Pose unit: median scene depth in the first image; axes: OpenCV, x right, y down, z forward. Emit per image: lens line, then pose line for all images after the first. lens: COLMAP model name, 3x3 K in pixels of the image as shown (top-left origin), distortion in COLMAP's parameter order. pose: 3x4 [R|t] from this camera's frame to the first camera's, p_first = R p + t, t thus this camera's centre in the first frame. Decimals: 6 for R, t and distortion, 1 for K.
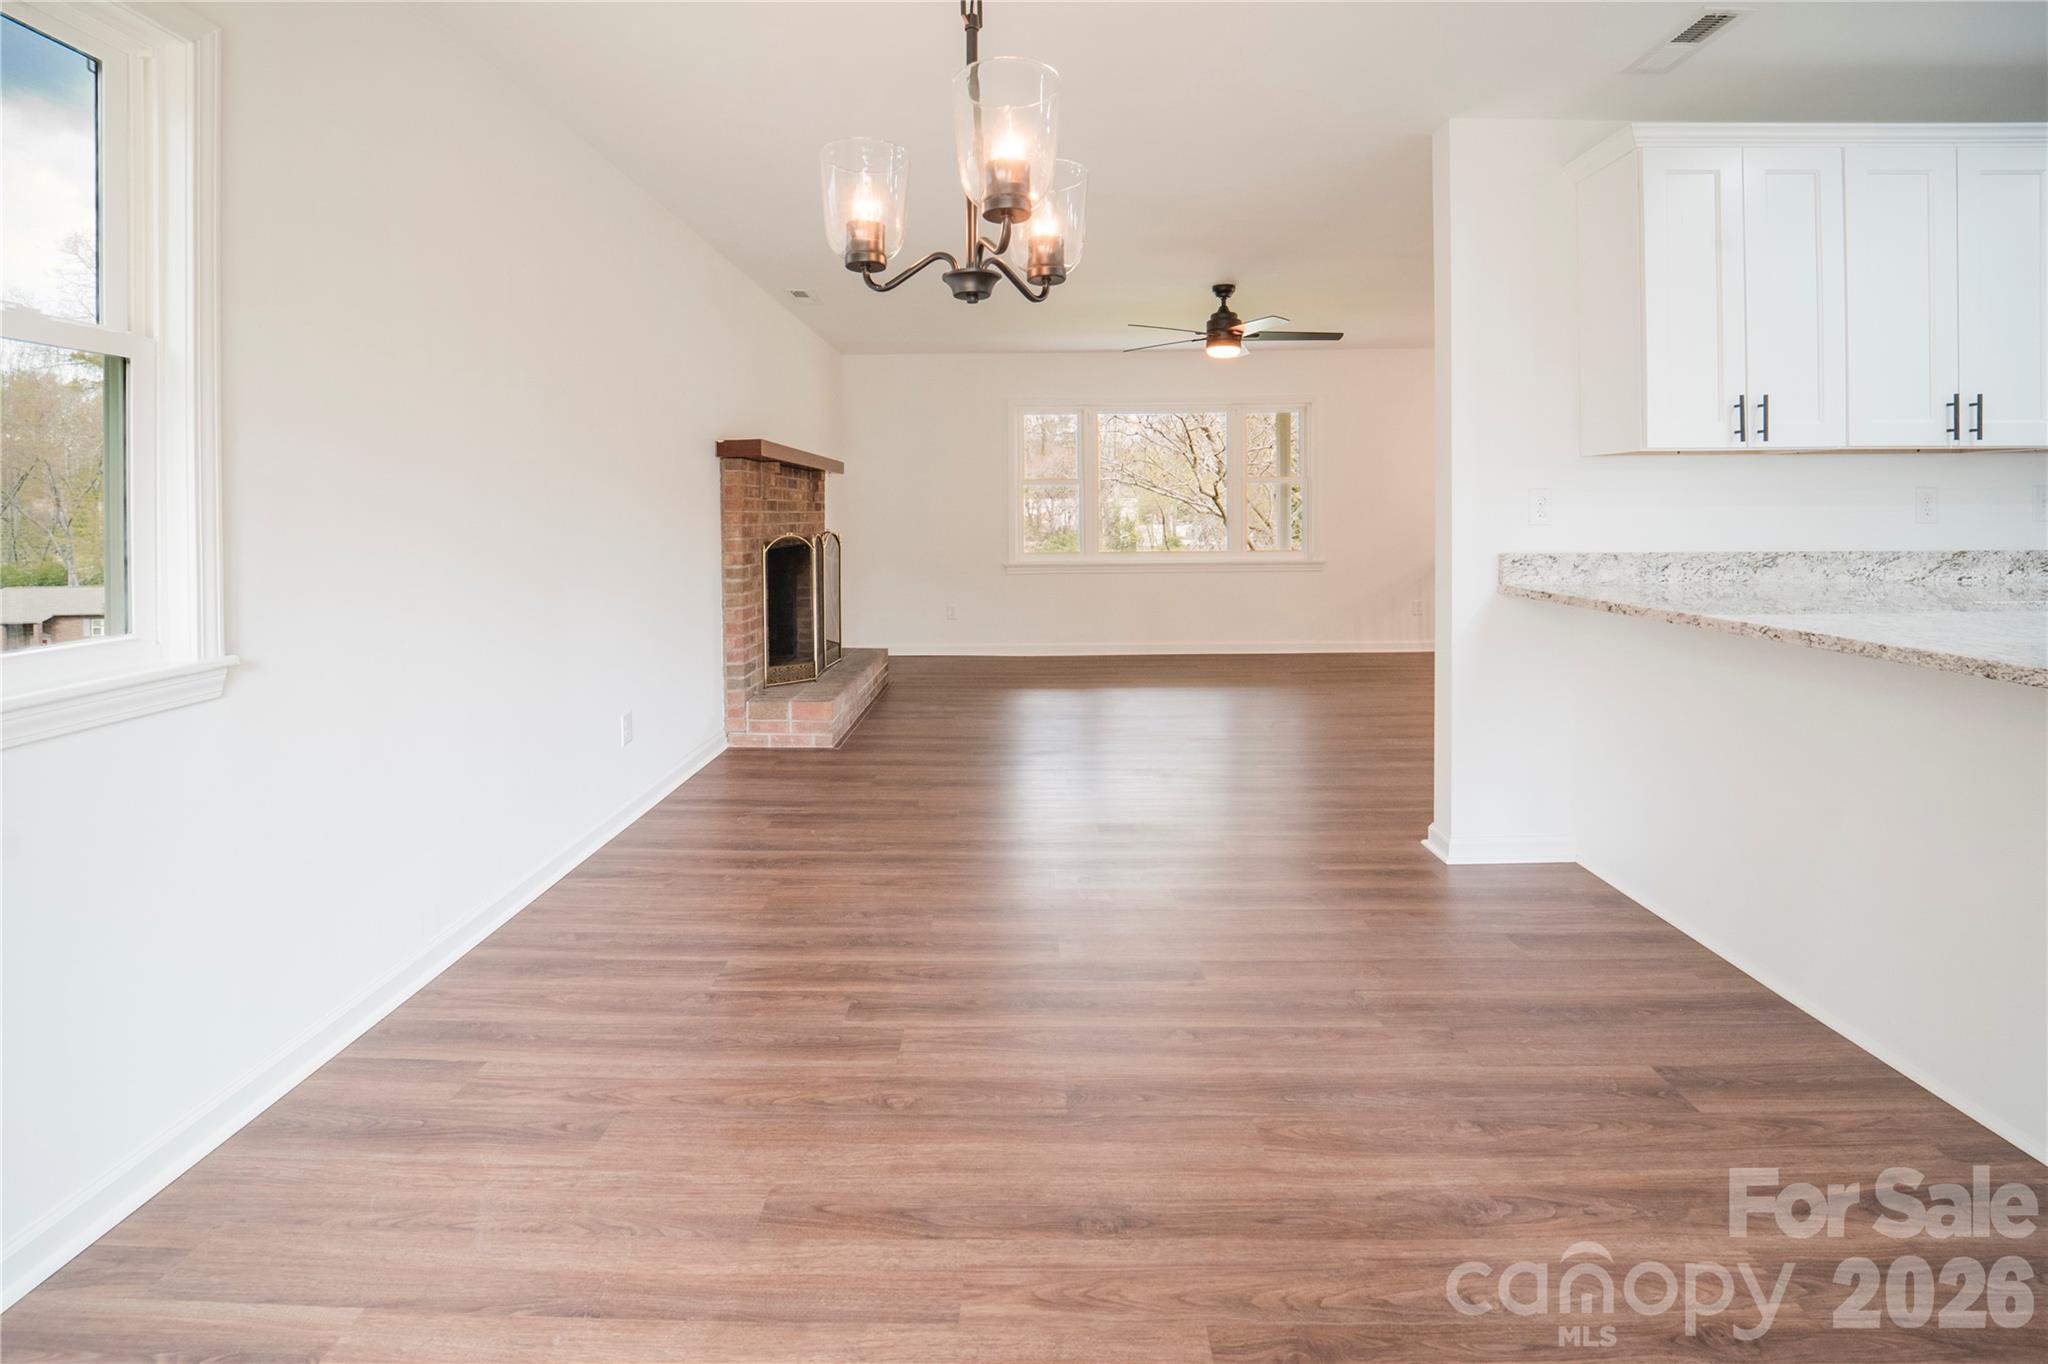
lens RADIAL K [[899.9, 0, 1016.9], [0, 899.9, 513.3], [0, 0, 1]] dist [-0.023521, 0.000166]
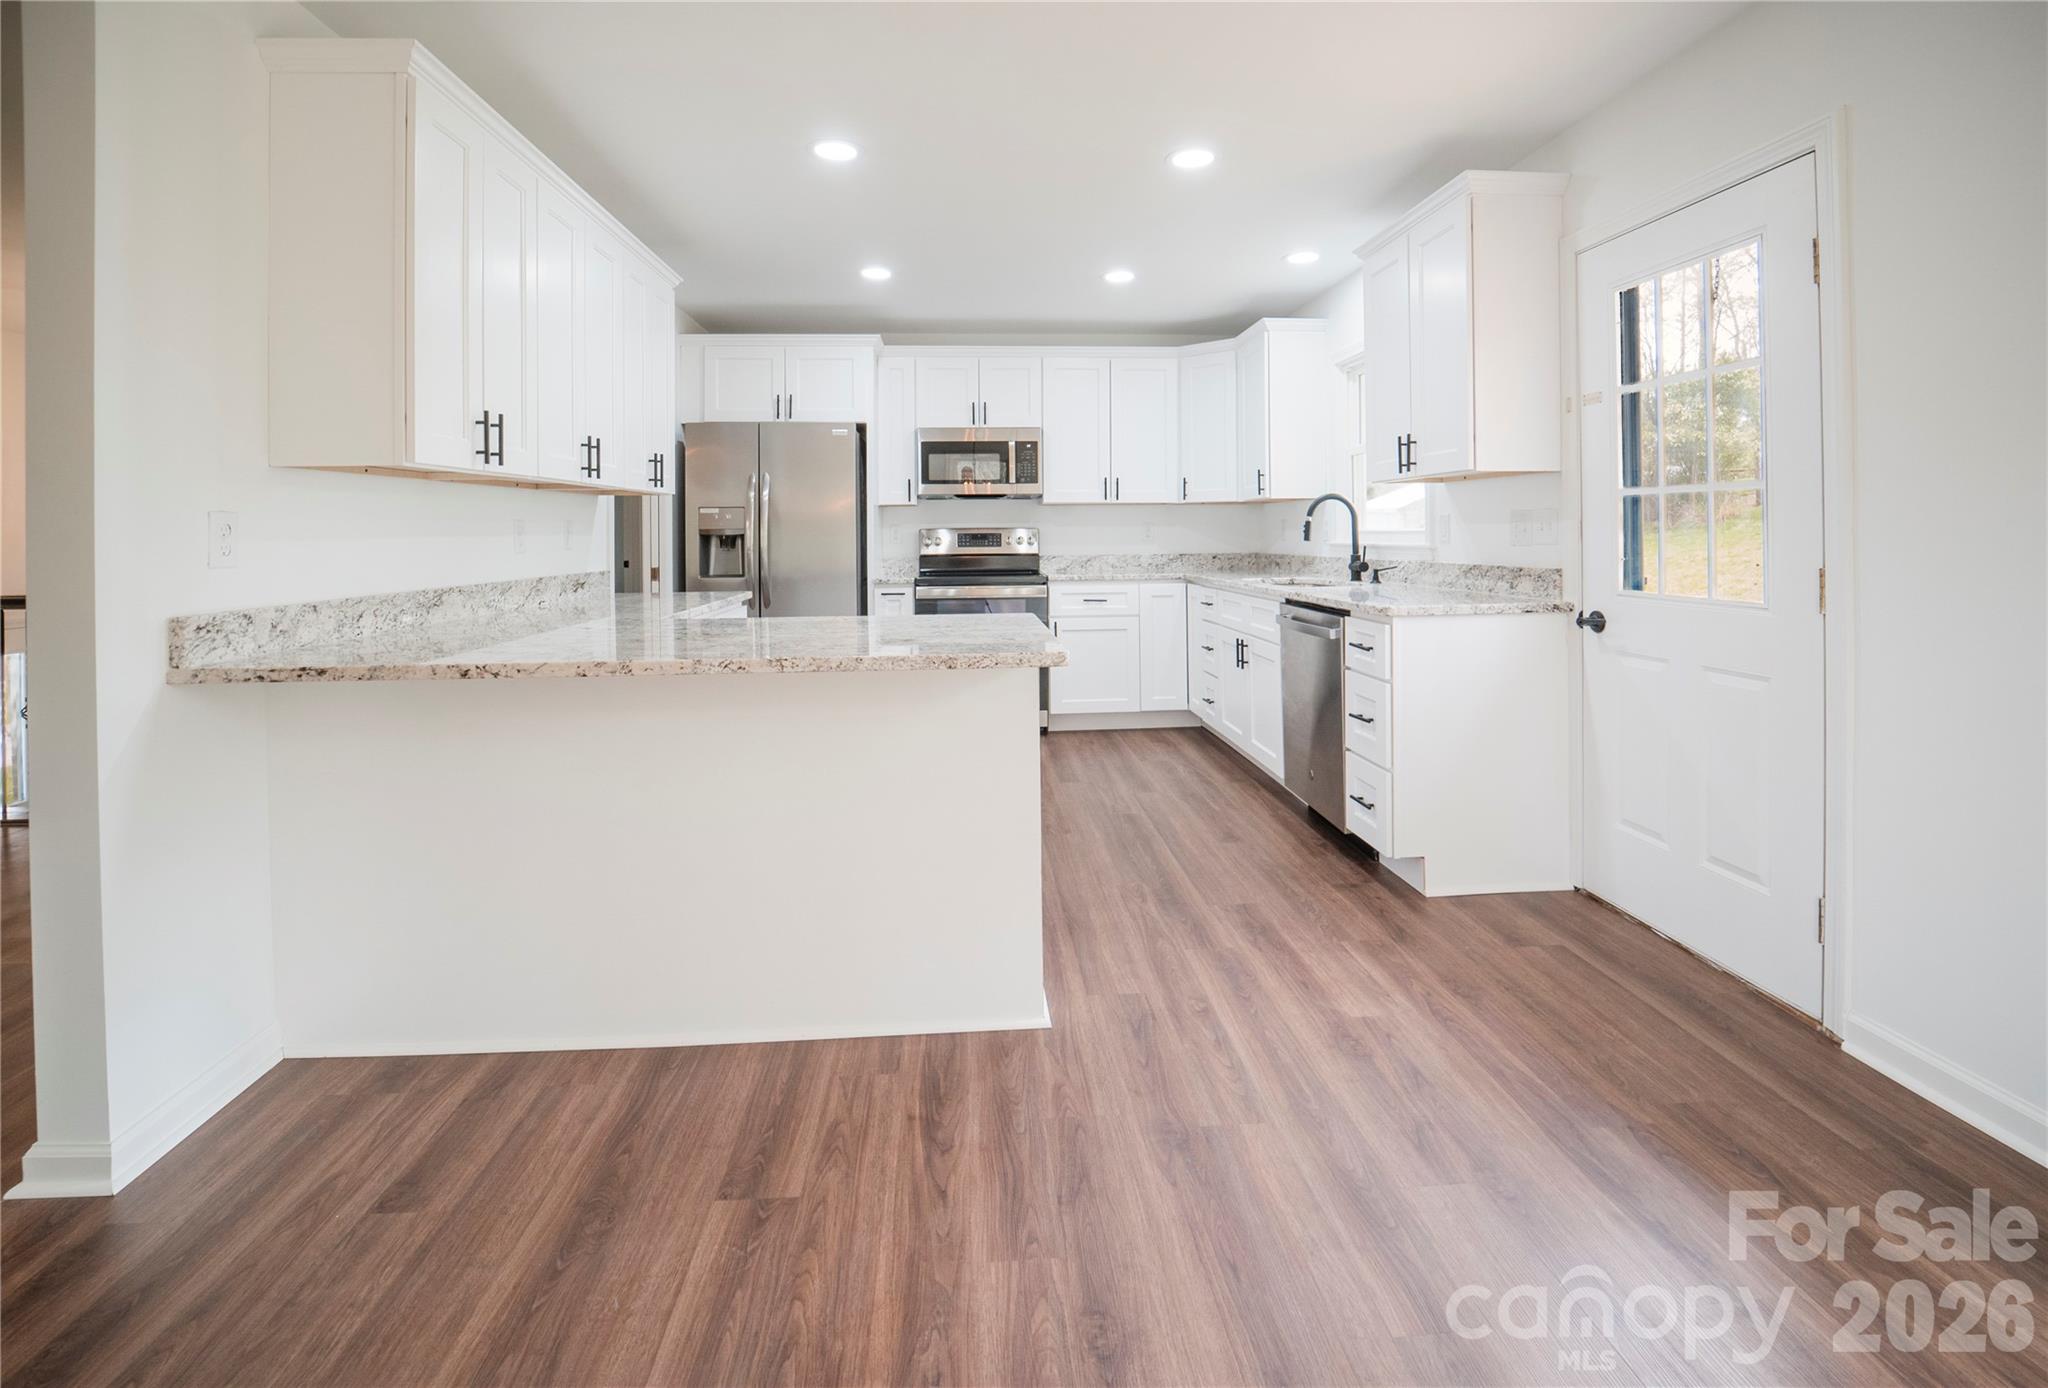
lens RADIAL K [[902.0, 0, 1011.0], [0, 902.0, 530.9], [0, 0, 1]] dist [-0.023918, 0.000674]
pose [[-0.083036, 0.007024, 0.996522, -0.108945], [0.015359, 0.999865, -0.005768, -0.001059], [-0.996428, 0.014827, -0.083132, 0.559106]]
